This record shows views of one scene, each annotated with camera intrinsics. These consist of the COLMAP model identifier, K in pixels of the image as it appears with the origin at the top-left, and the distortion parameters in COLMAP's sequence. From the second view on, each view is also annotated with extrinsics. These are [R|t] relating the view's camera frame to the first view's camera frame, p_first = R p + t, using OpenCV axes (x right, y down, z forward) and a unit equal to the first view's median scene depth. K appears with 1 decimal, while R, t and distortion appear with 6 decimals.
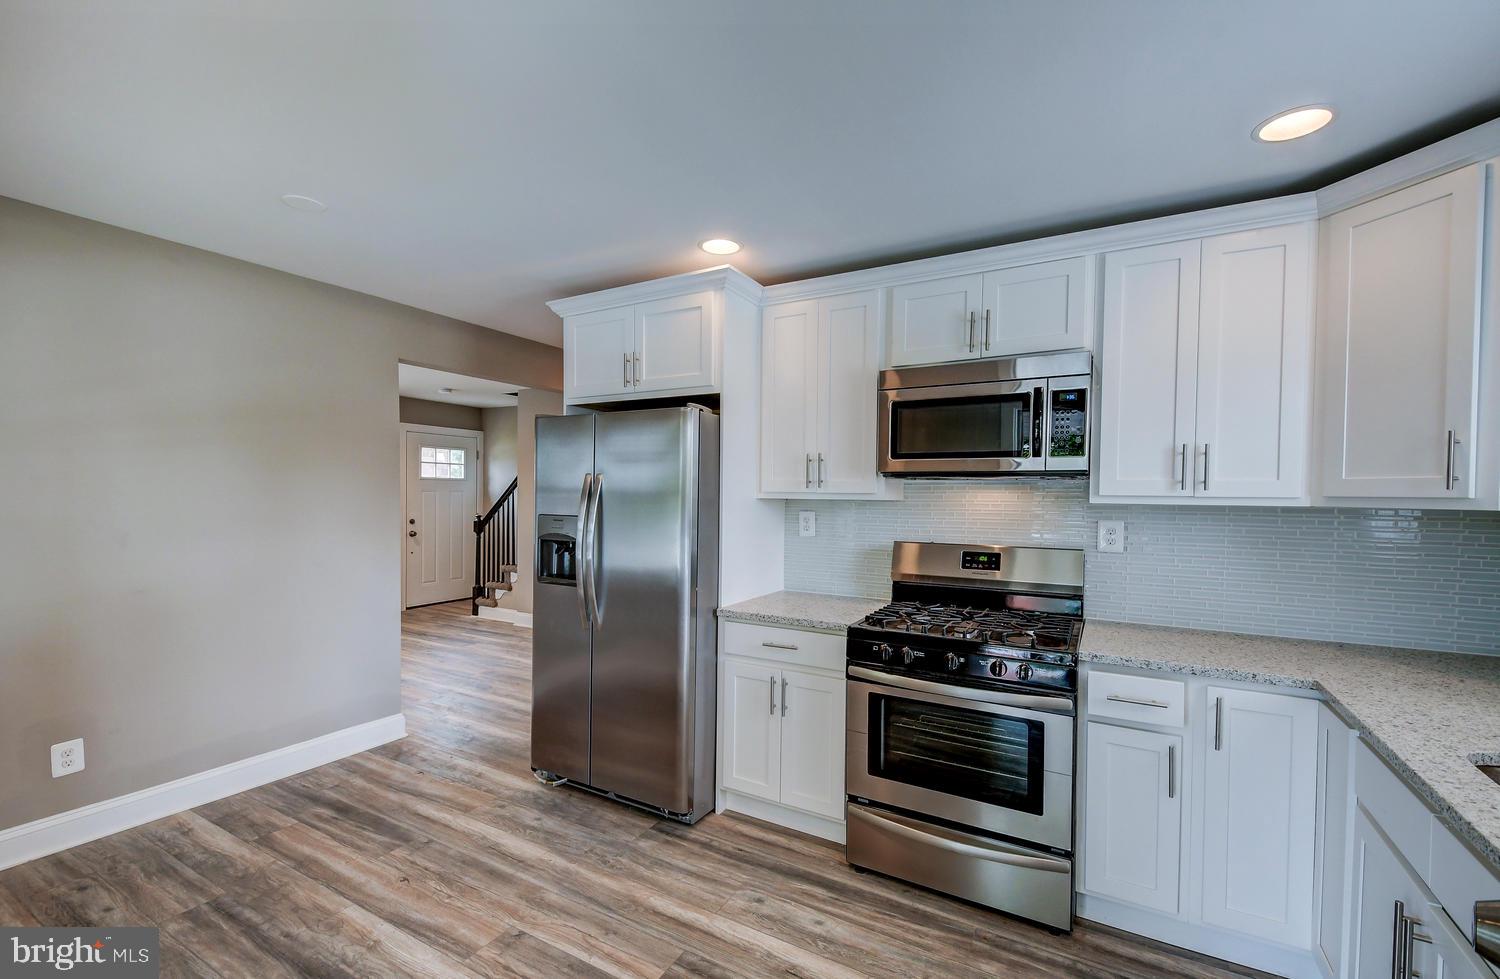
lens RADIAL K [[634.4, 0, 746.2], [0, 634.4, 511.4], [0, 0, 1]] dist [0.041199, -0.022493]
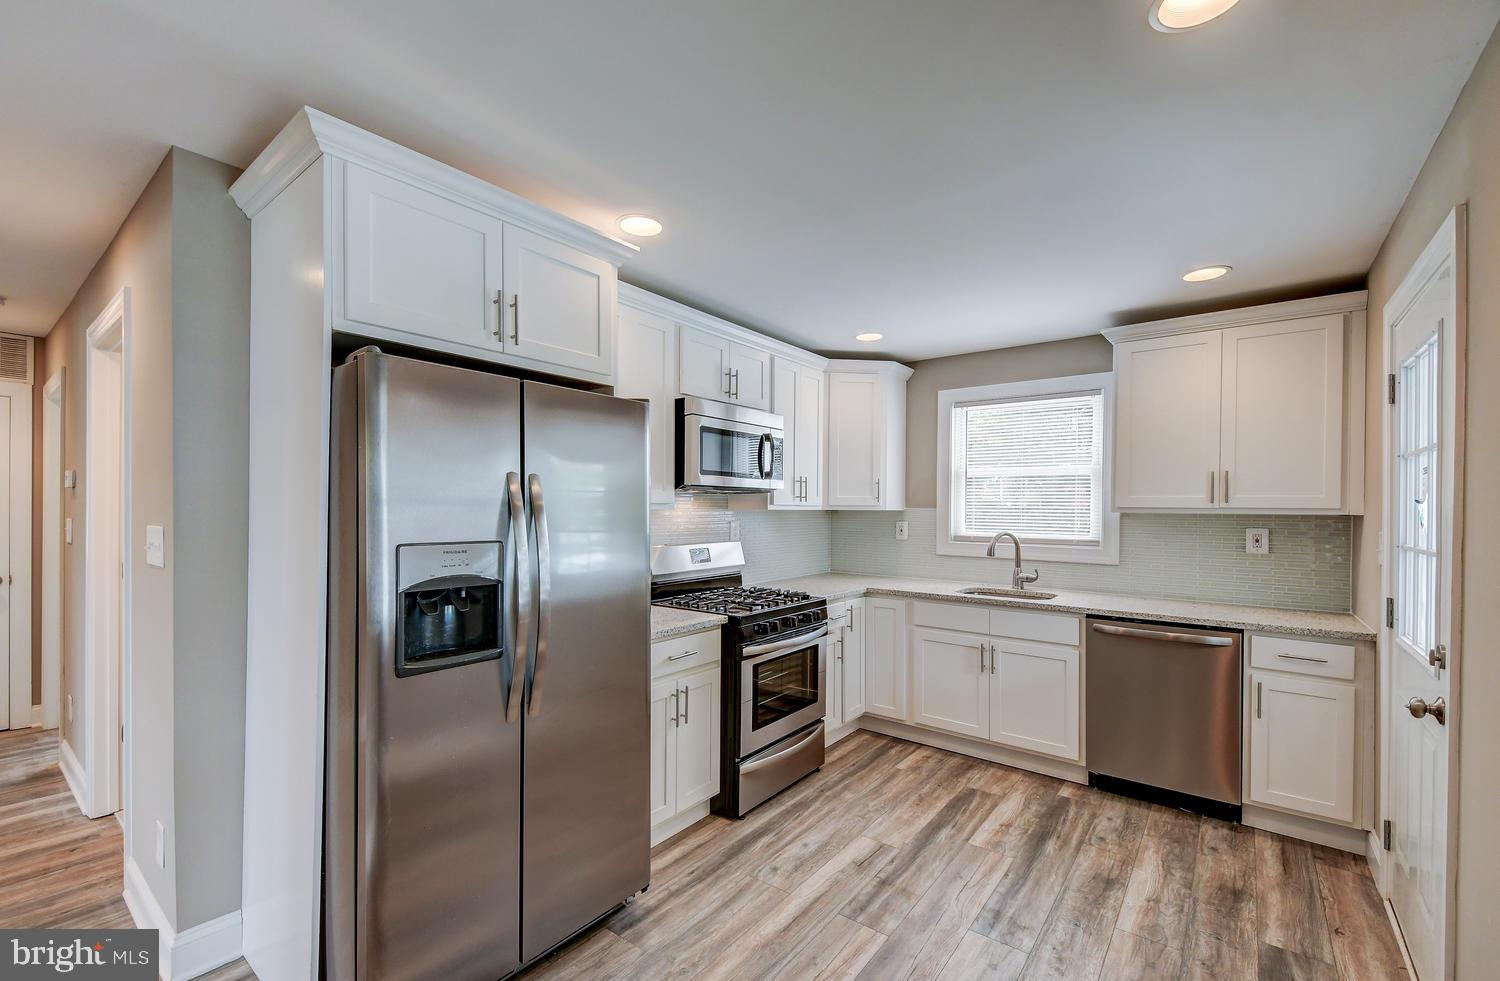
lens RADIAL K [[634.4, 0, 746.2], [0, 634.4, 512.4], [0, 0, 1]] dist [0.041199, -0.022493]
pose [[0.140948, -0.015888, 0.989889, -1.075137], [0.022777, 0.999659, 0.012802, -0.029222], [-0.989755, 0.020742, 0.141262, 0.874119]]
